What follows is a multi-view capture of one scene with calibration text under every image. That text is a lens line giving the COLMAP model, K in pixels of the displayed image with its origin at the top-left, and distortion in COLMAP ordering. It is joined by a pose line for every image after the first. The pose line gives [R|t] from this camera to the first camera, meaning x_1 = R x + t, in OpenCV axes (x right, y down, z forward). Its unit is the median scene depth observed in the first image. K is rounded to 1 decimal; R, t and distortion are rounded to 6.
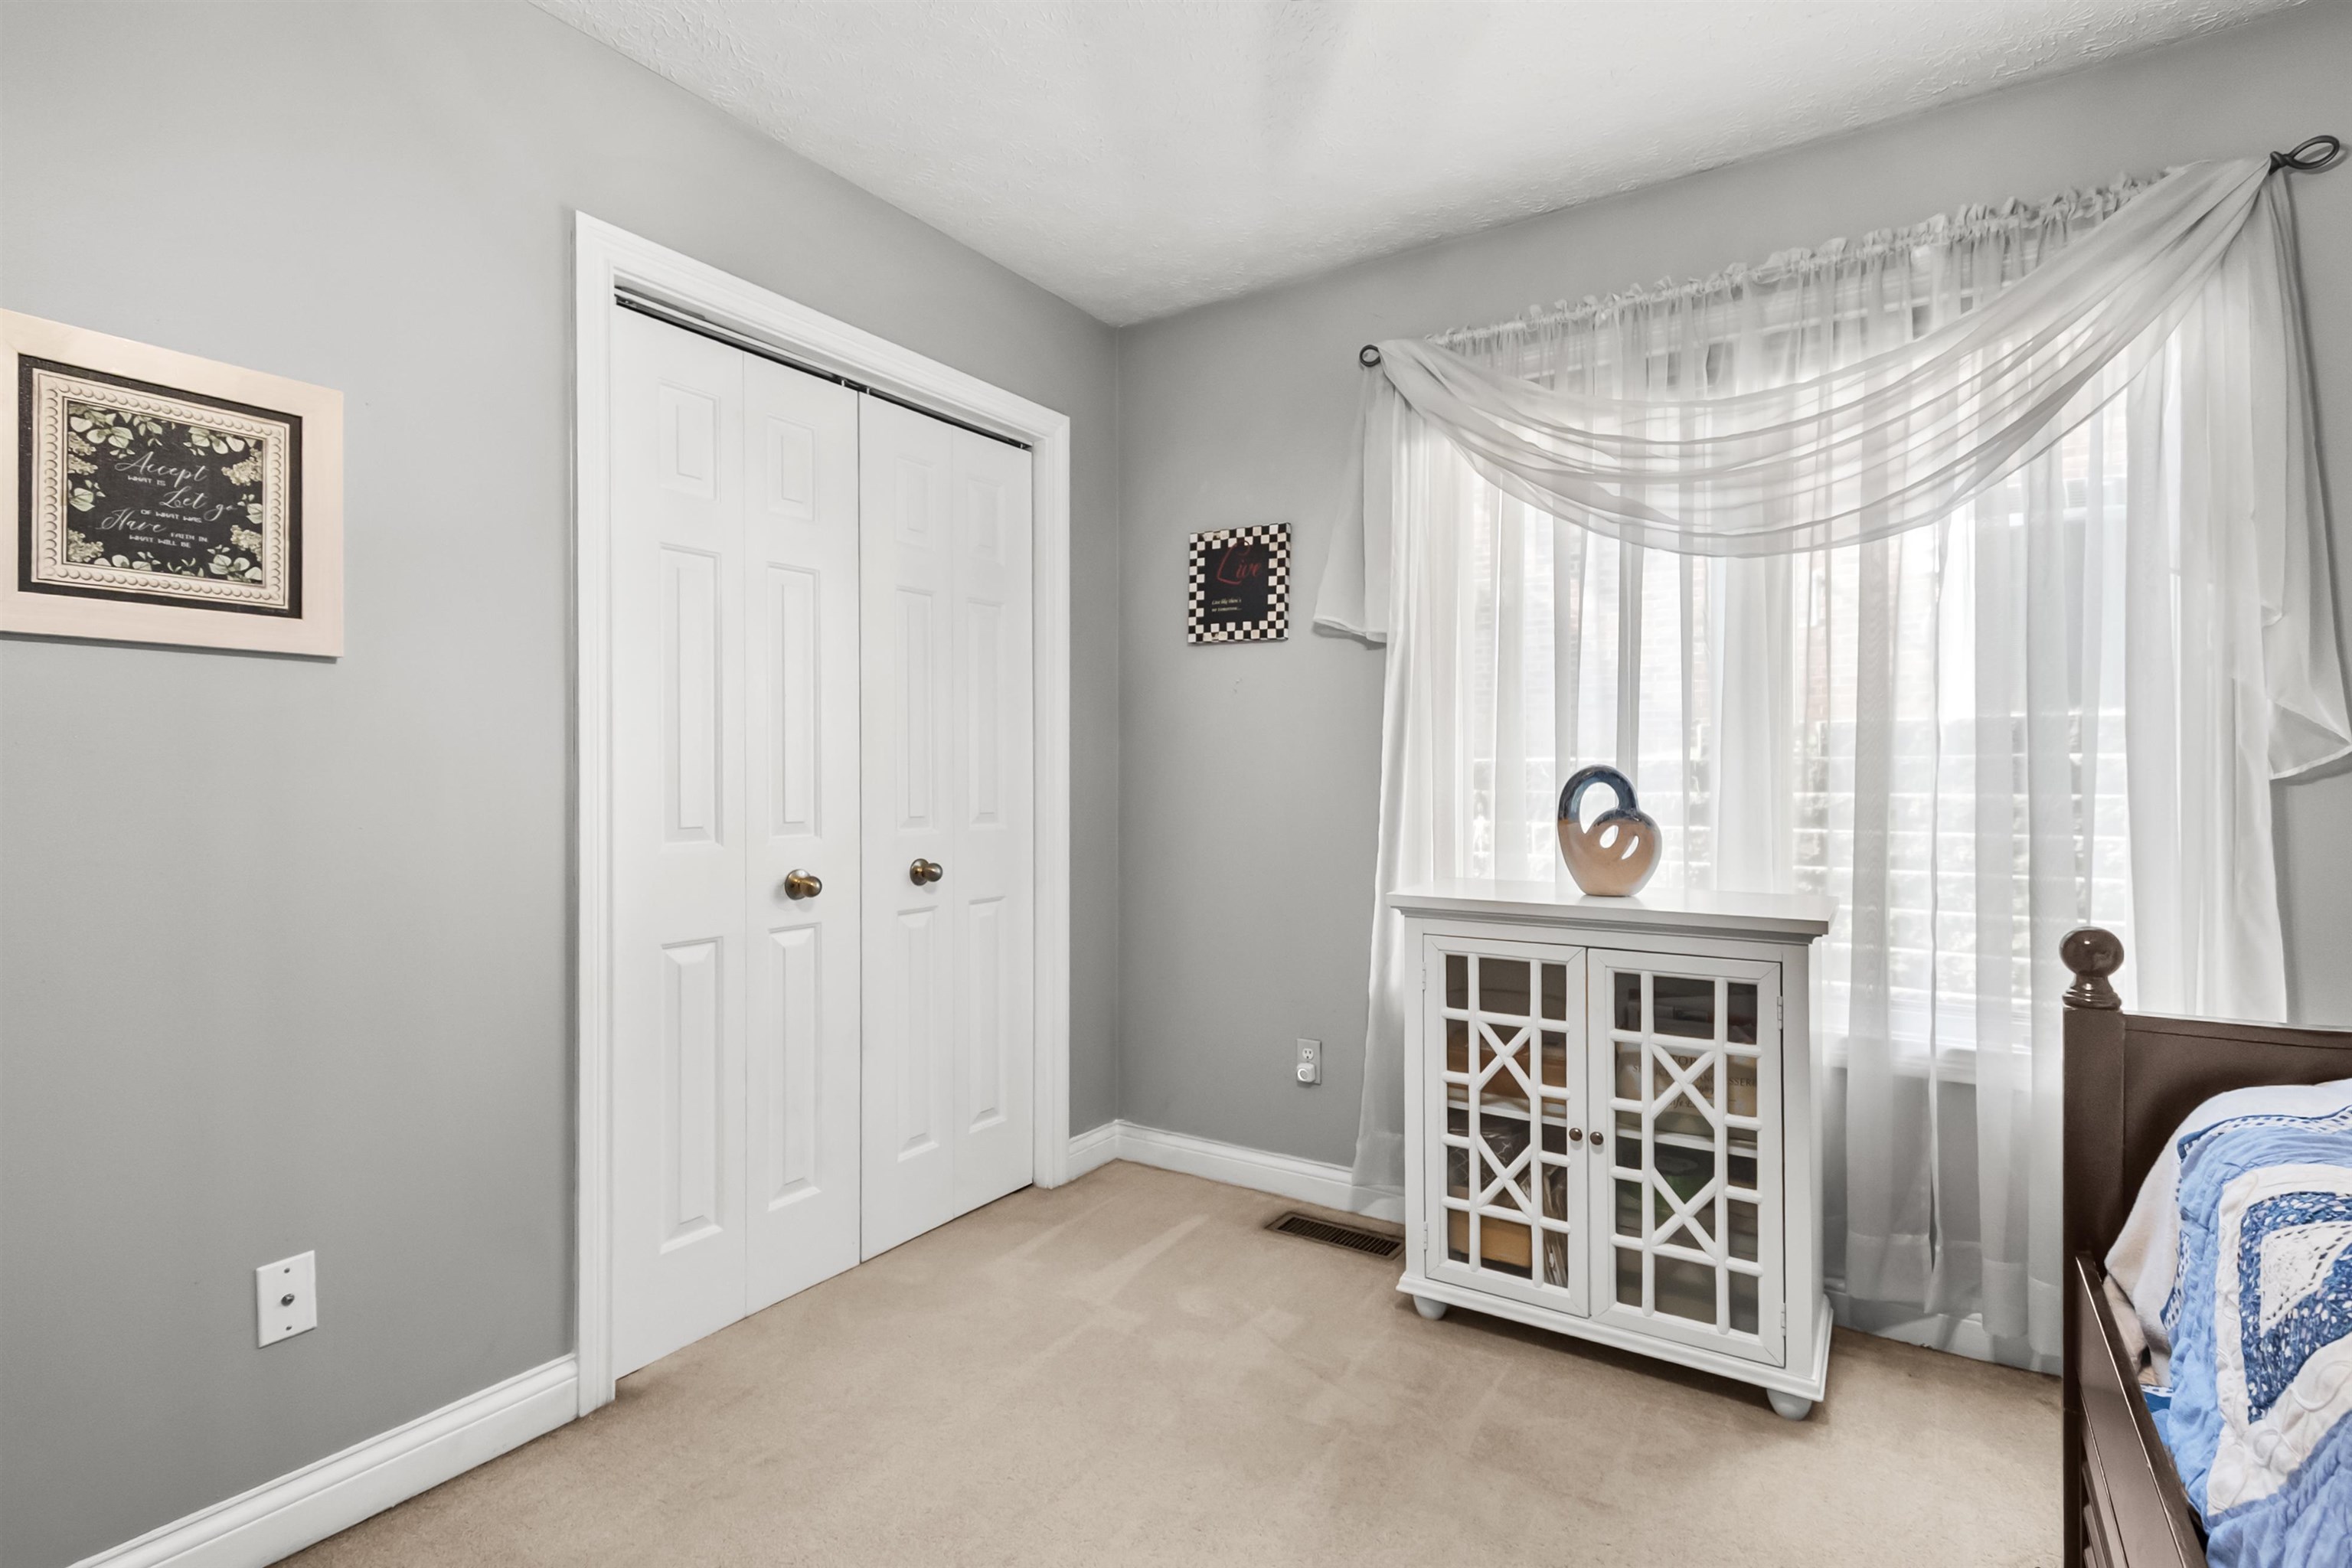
lens RADIAL K [[1128.0, 0, 1178.7], [0, 1128.0, 771.8], [0, 0, 1]] dist [0.014013, -0.000118]
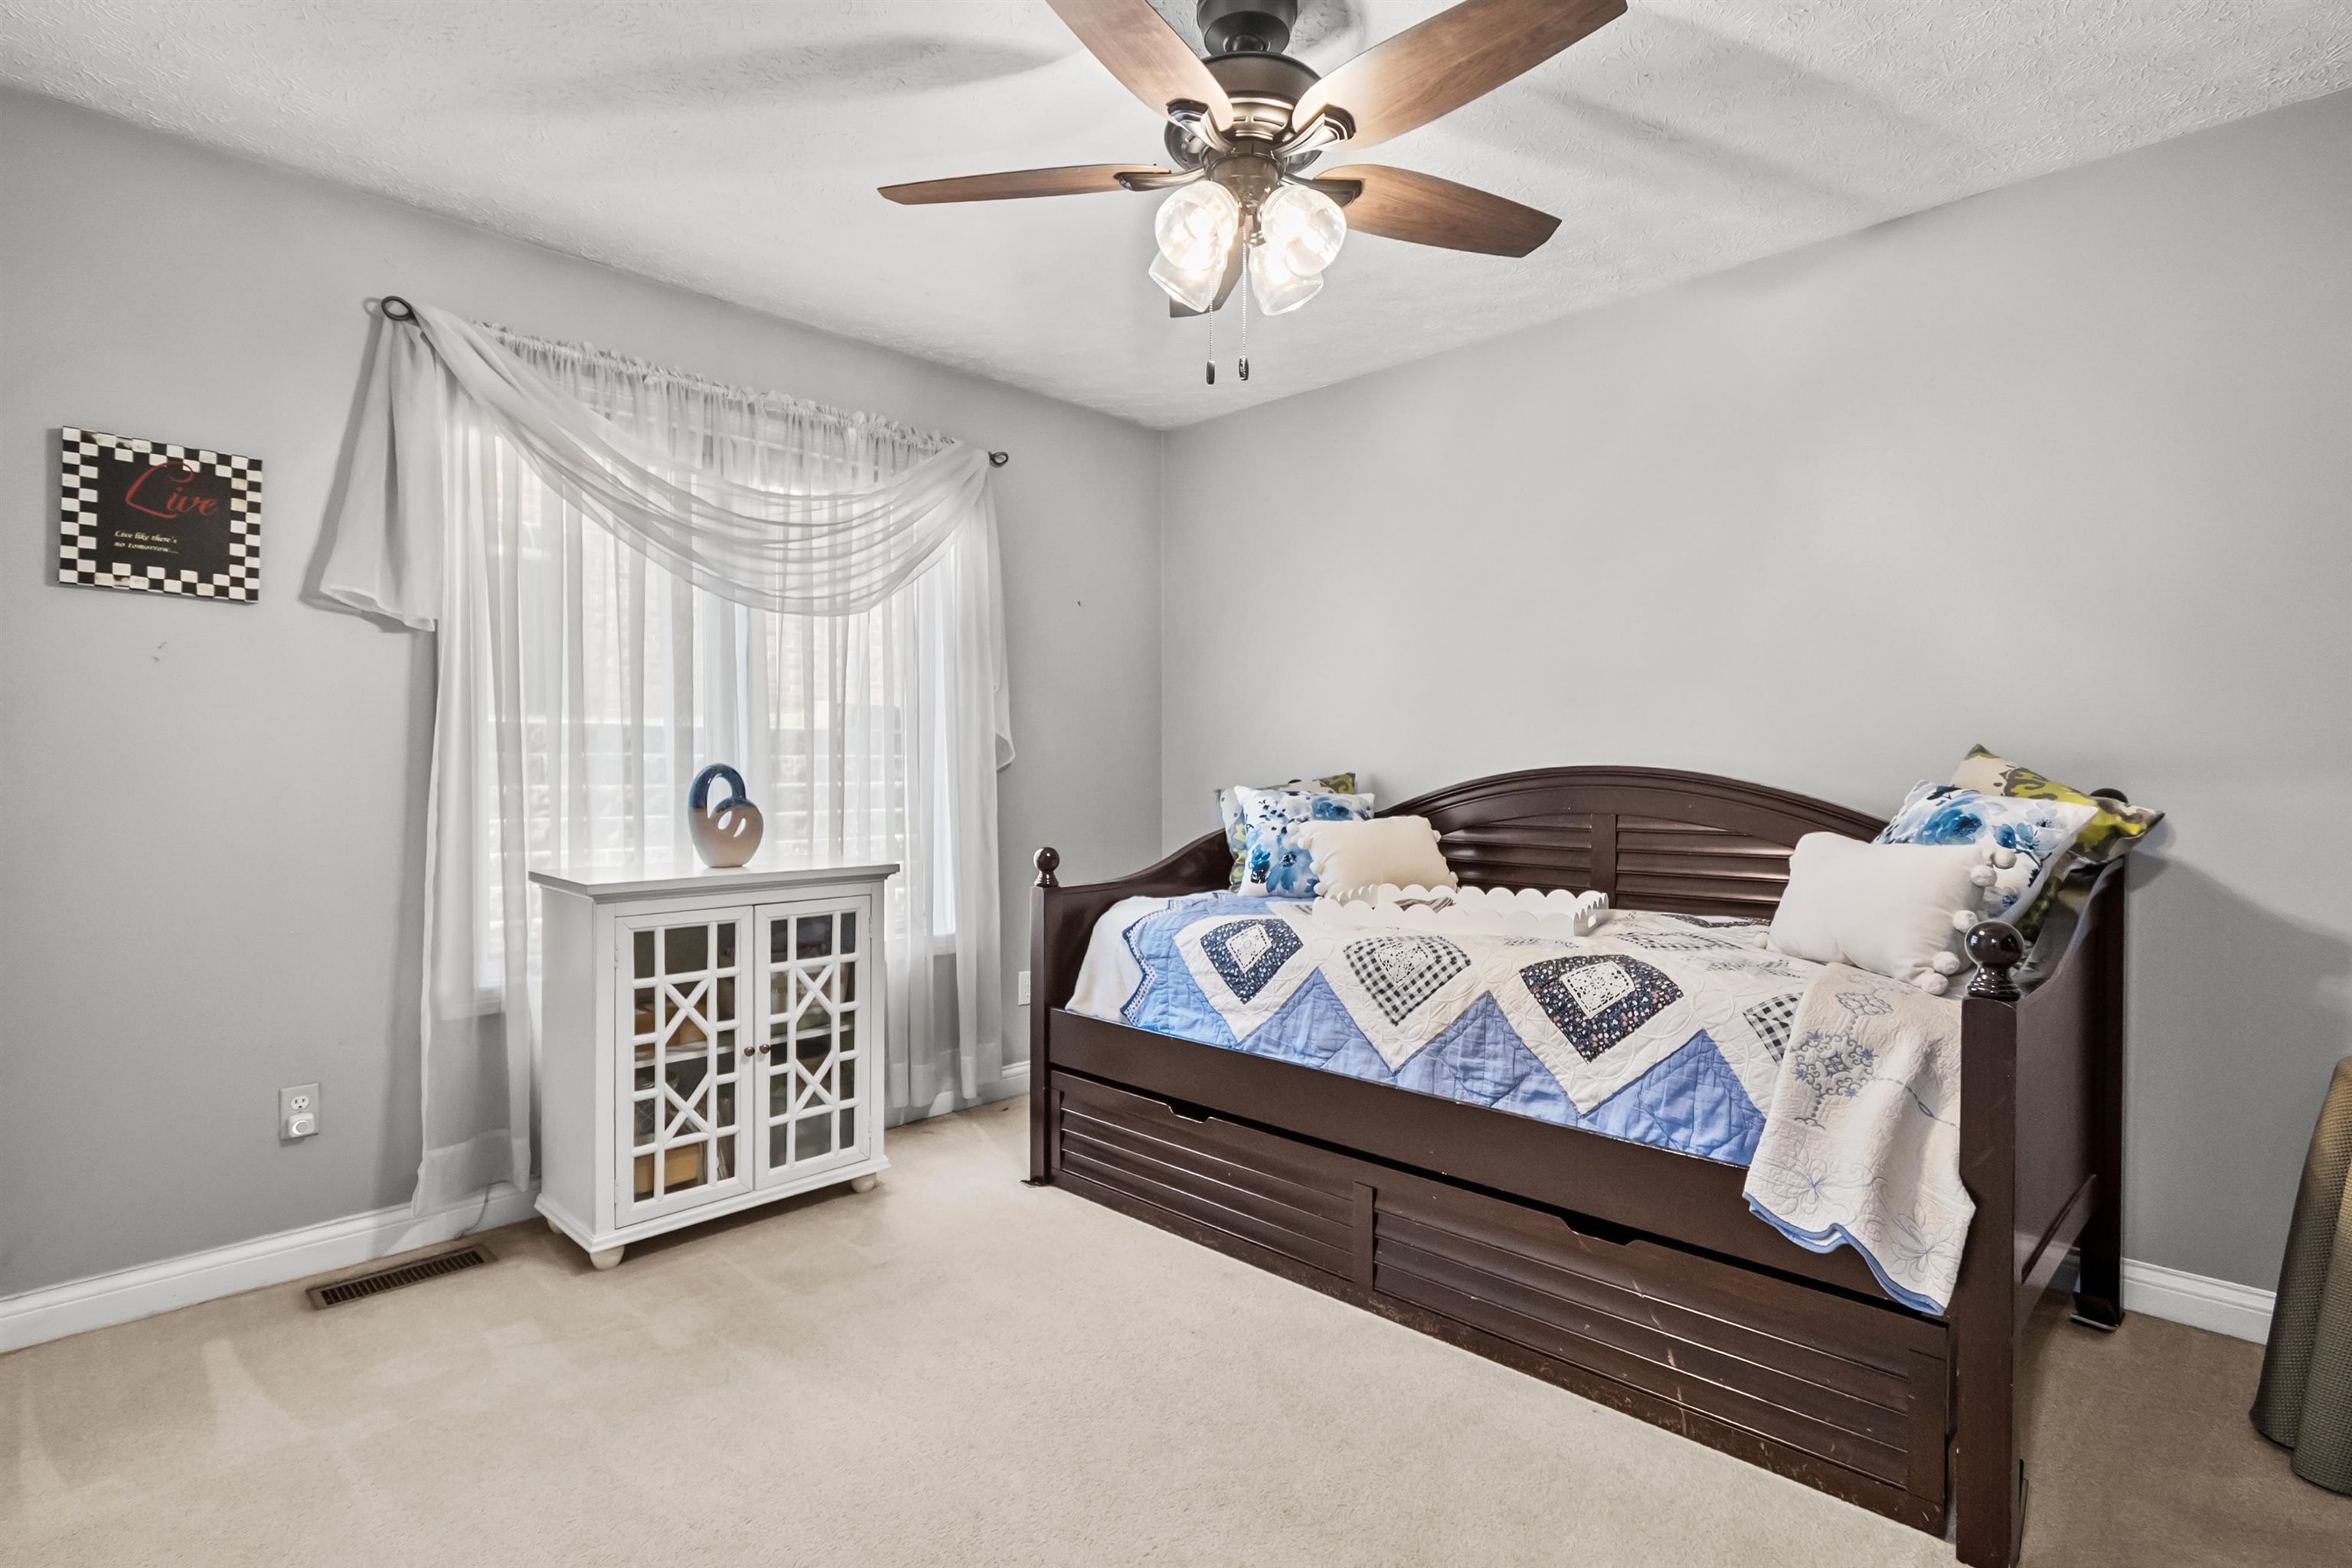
lens RADIAL K [[1128.0, 0, 1175.0], [0, 1128.0, 780.9], [0, 0, 1]] dist [0.014013, -0.000118]
pose [[0.209893, -0.010417, 0.977669, -0.754890], [-0.005329, 0.999916, 0.011798, -0.004239], [-0.977710, -0.007687, 0.209820, 0.246341]]
